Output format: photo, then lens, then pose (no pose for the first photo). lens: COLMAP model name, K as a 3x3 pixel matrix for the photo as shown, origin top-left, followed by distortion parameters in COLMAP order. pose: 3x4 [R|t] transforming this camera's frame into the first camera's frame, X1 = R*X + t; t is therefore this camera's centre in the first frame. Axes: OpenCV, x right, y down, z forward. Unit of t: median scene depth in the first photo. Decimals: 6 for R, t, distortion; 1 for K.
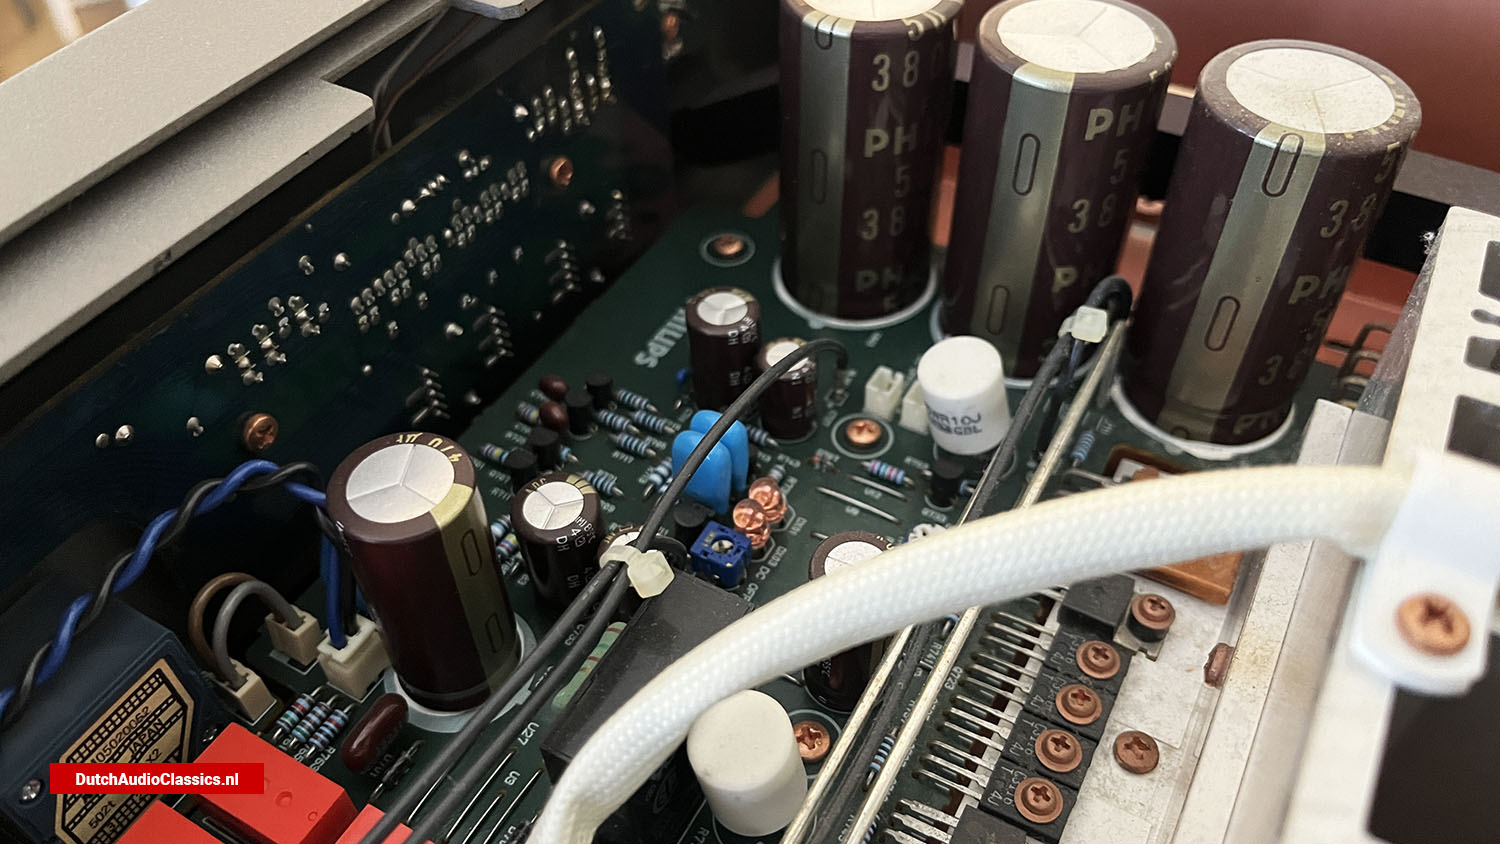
lens RADIAL K [[1181.1, 0, 752.8], [0, 1181.1, 435.8], [0, 0, 1]] dist [0.042042, -0.070498]
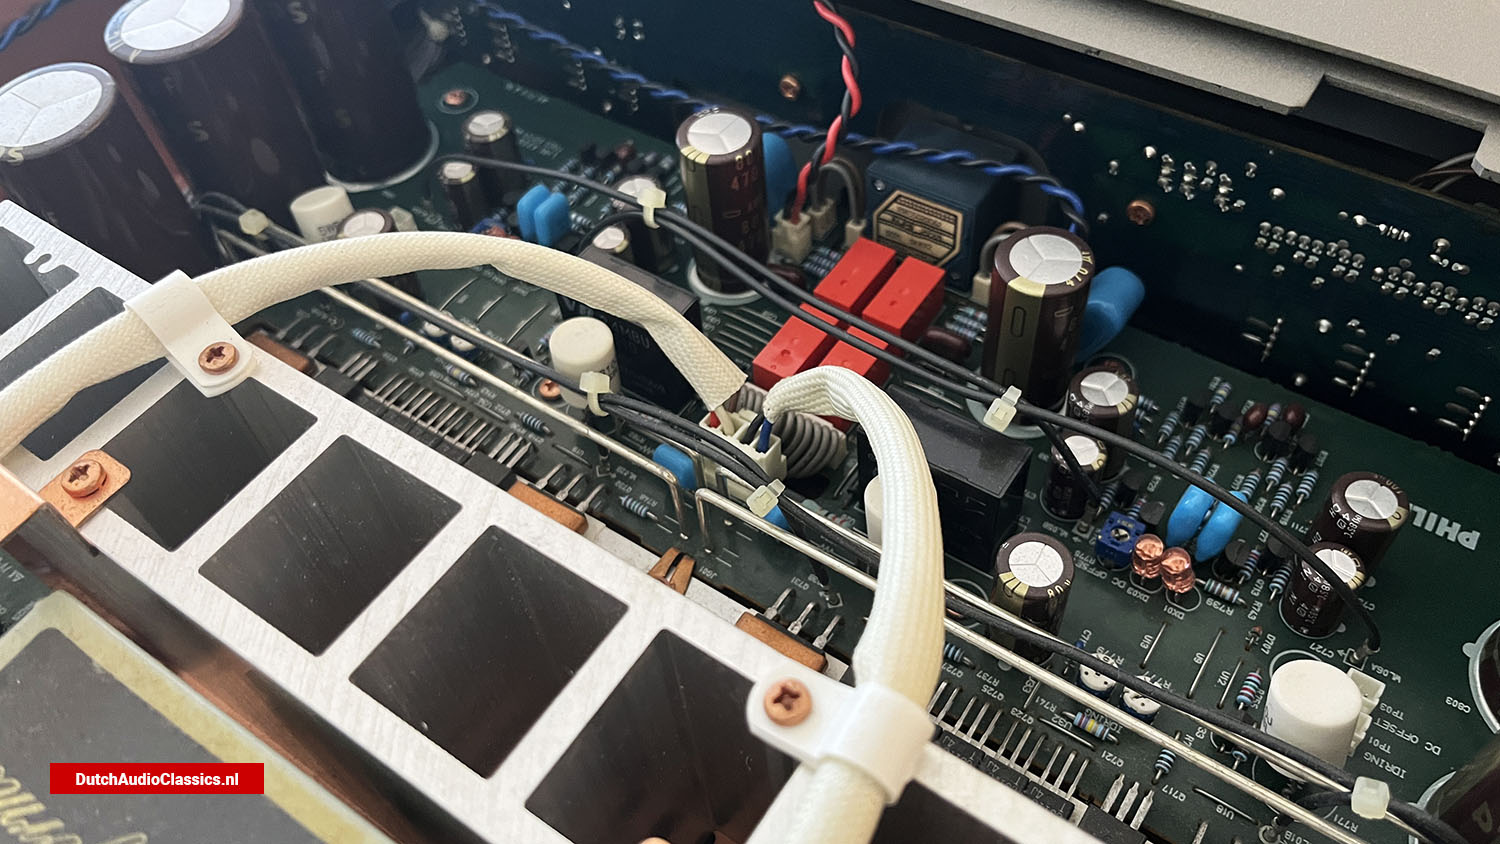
lens RADIAL K [[1181.1, 0, 752.8], [0, 1181.1, 435.8], [0, 0, 1]] dist [0.042042, -0.070498]
pose [[-0.091508, 0.804807, -0.586440, 0.634067], [-0.669657, 0.386129, 0.634401, -0.460086], [0.737012, 0.450767, 0.503610, 0.059357]]
